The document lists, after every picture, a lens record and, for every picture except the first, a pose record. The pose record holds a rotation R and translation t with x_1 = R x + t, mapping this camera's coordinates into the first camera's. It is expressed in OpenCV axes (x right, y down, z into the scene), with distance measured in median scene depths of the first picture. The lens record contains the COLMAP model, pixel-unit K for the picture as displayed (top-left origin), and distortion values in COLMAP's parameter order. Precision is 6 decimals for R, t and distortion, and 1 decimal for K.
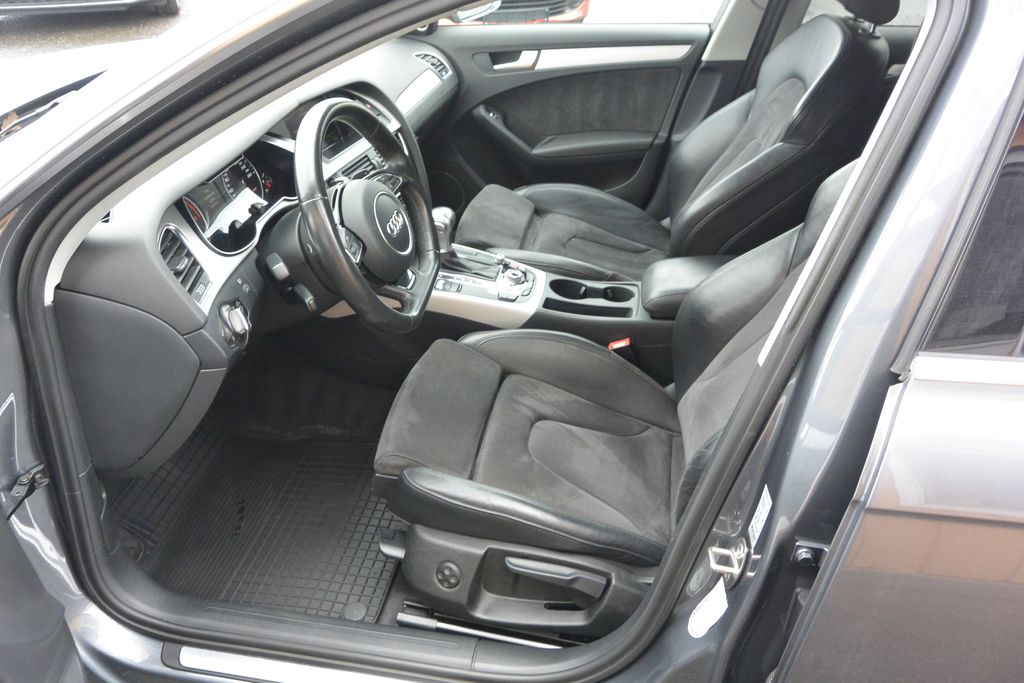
lens RADIAL K [[790.1, 0, 506.5], [0, 790.1, 340.3], [0, 0, 1]] dist [-0.002474, 0.015031]
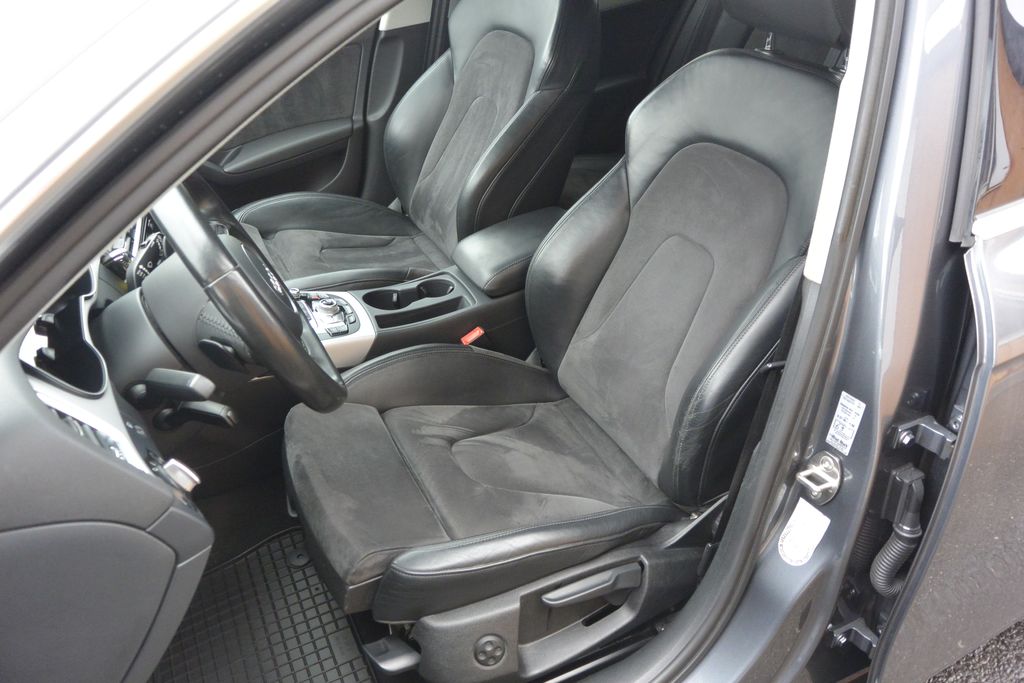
lens RADIAL K [[790.1, 0, 512.5], [0, 790.1, 341.5], [0, 0, 1]] dist [-0.002474, 0.015031]
pose [[0.807002, -0.348903, 0.476460, -0.266776], [0.340817, 0.934051, 0.106732, -0.073589], [-0.482277, 0.076253, 0.872694, 0.174226]]
